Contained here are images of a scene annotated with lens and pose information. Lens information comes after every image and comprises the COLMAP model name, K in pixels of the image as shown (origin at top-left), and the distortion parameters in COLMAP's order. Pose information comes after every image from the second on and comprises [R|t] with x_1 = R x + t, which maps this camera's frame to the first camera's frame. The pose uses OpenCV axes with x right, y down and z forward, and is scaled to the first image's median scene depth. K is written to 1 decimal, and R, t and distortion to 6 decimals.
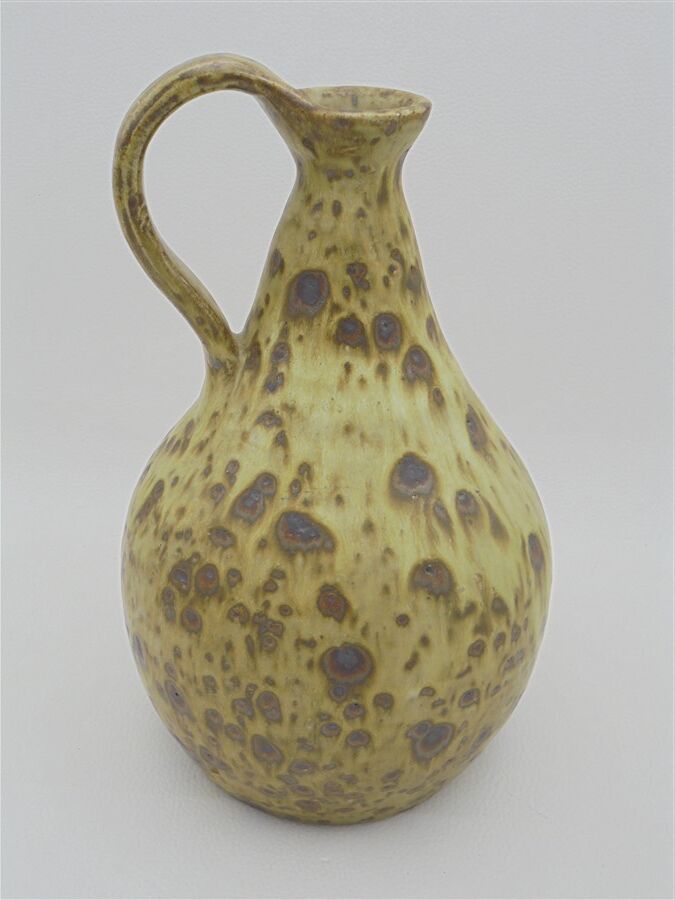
lens RADIAL K [[1007.3, 0, 337.5], [0, 1007.3, 450.0], [0, 0, 1]] dist [0.004799, 0.002123]
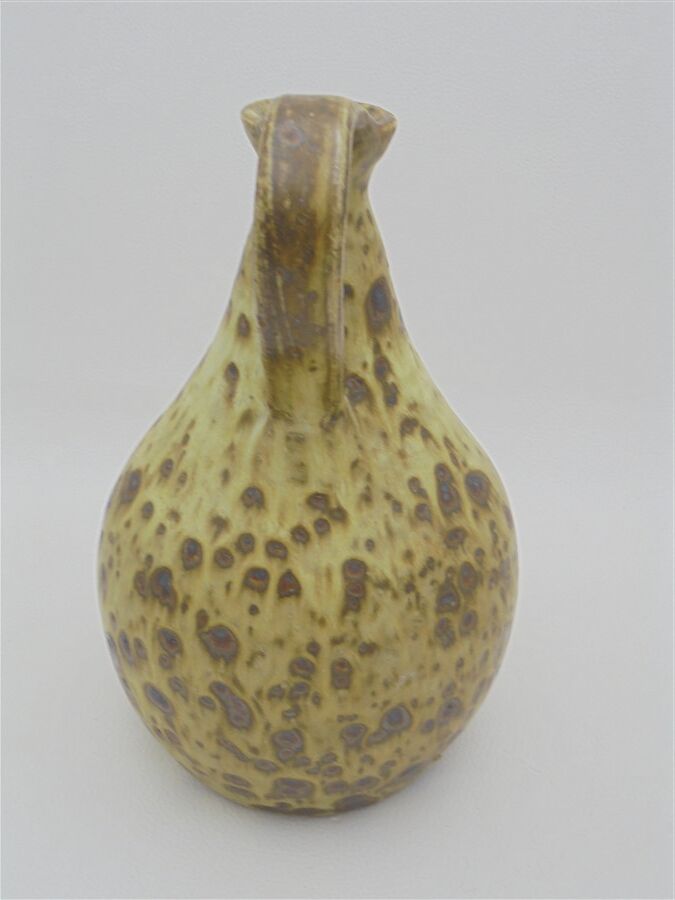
lens RADIAL K [[1007.3, 0, 337.5], [0, 1007.3, 450.0], [0, 0, 1]] dist [0.004799, 0.002123]
pose [[0.175427, -0.503720, 0.845867, -0.969419], [0.411270, 0.818125, 0.401905, -0.456691], [-0.894473, 0.277375, 0.350686, 0.707271]]
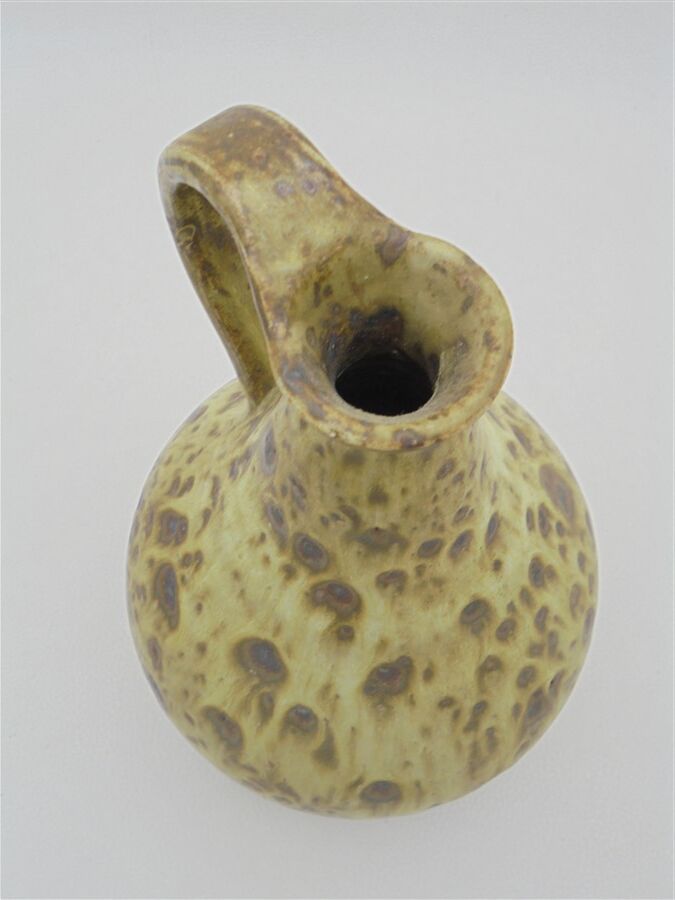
lens RADIAL K [[1007.3, 0, 337.5], [0, 1007.3, 450.0], [0, 0, 1]] dist [0.004799, 0.002123]
pose [[0.500854, 0.786722, -0.360851, 0.278450], [-0.377545, 0.573739, 0.726831, -0.735545], [0.778849, -0.227799, 0.584382, 0.571751]]
